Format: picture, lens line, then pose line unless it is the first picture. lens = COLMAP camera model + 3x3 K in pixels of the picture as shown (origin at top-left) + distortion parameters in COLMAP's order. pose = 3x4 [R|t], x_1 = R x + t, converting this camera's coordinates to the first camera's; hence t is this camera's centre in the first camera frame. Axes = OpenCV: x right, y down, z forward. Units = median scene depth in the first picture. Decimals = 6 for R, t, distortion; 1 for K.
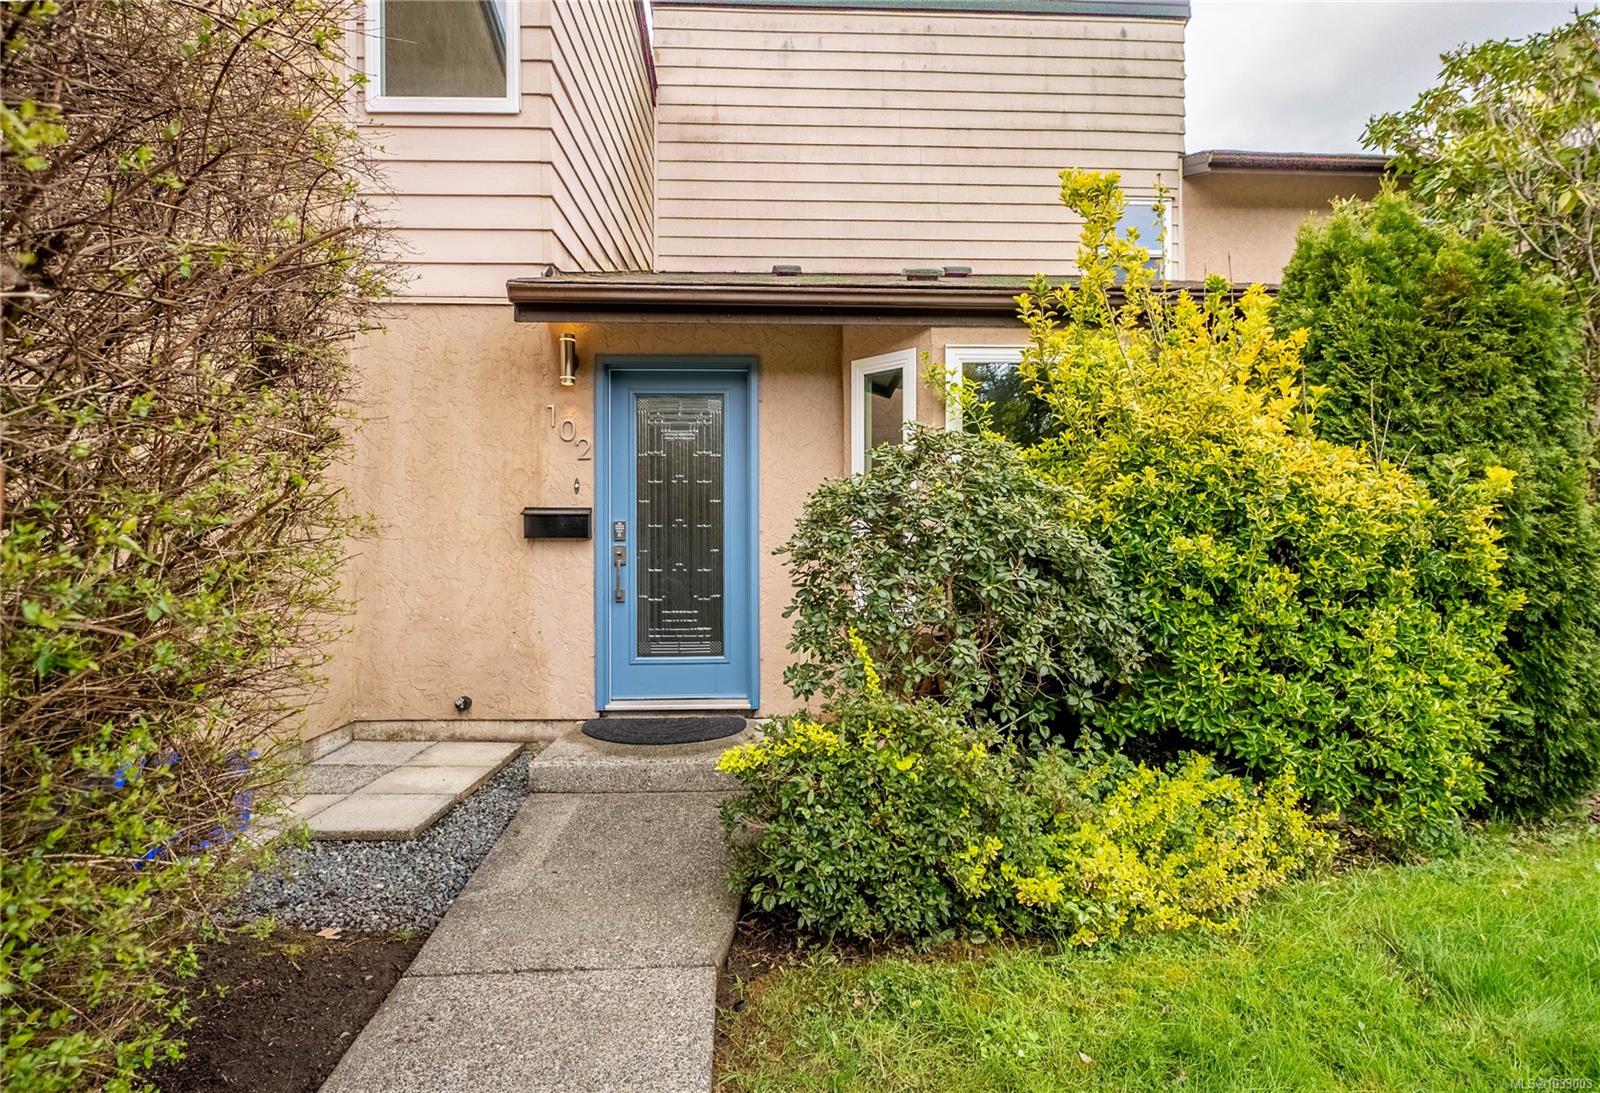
lens RADIAL K [[795.4, 0, 808.9], [0, 795.4, 547.4], [0, 0, 1]] dist [-0.005611, -0.000520]
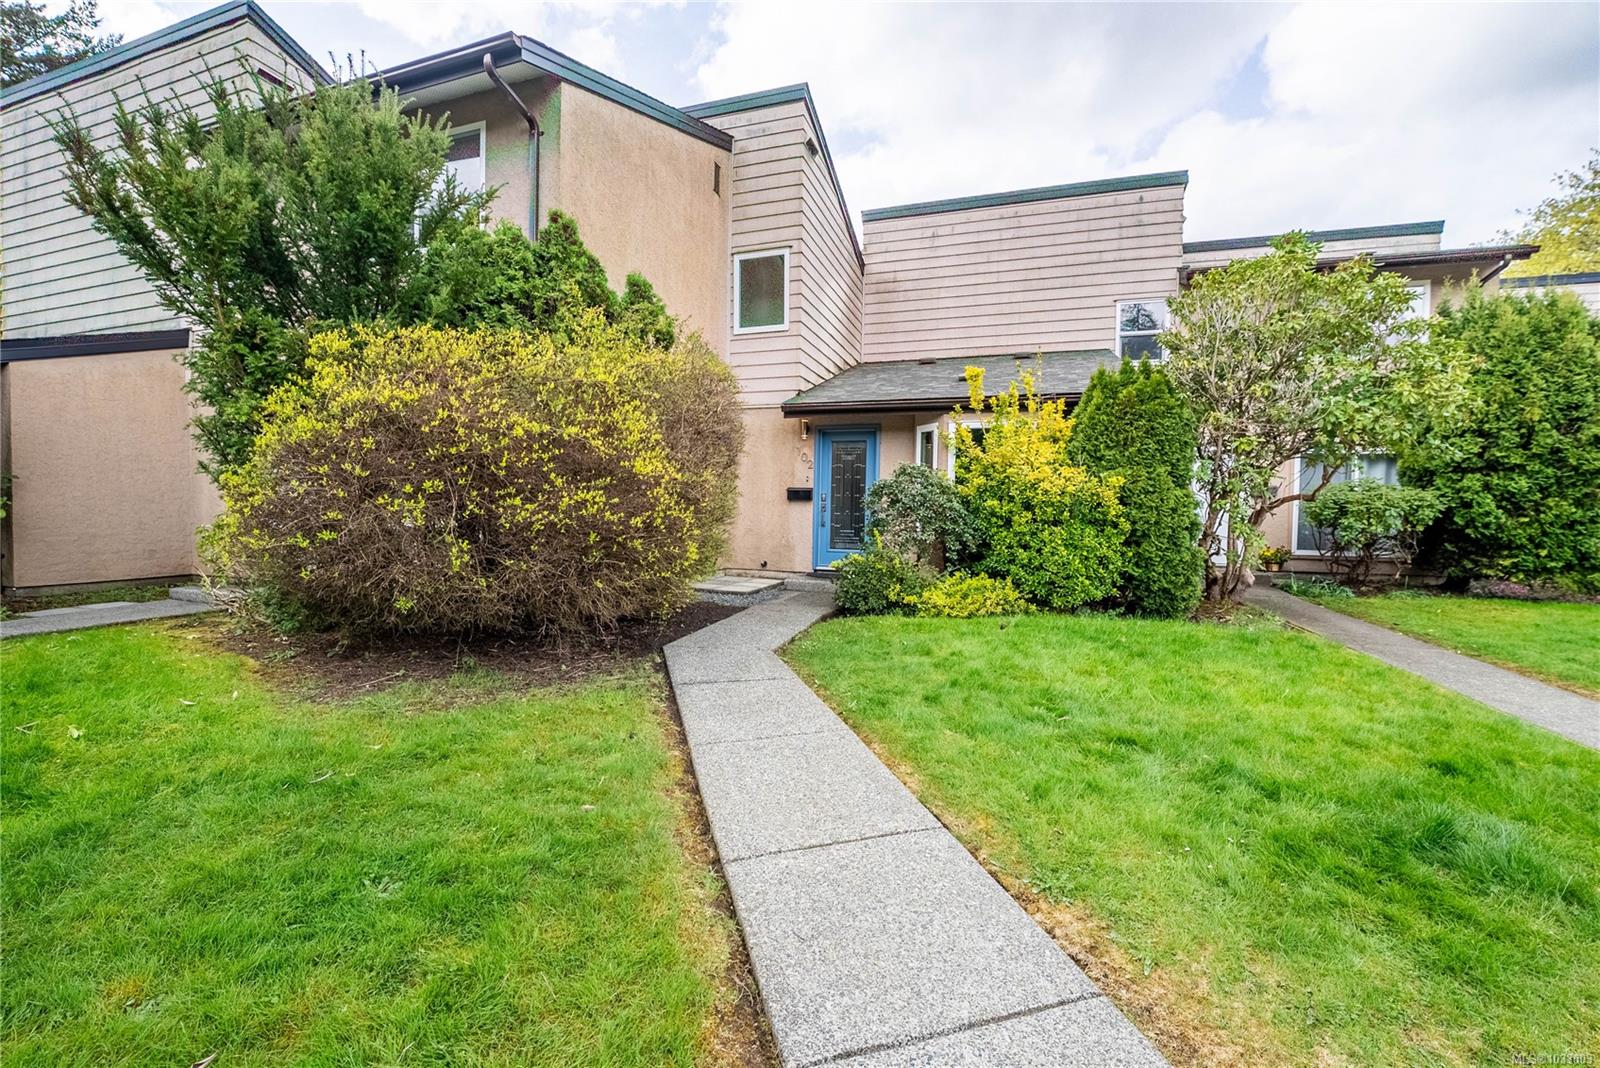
lens RADIAL K [[655.2, 0, 801.8], [0, 655.2, 528.9], [0, 0, 1]] dist [-0.031595, 0.004195]
pose [[0.933370, 0.027637, -0.357850, 0.431672], [-0.019692, 0.999472, 0.025829, 0.026225], [0.358375, -0.017061, 0.933422, -0.927978]]
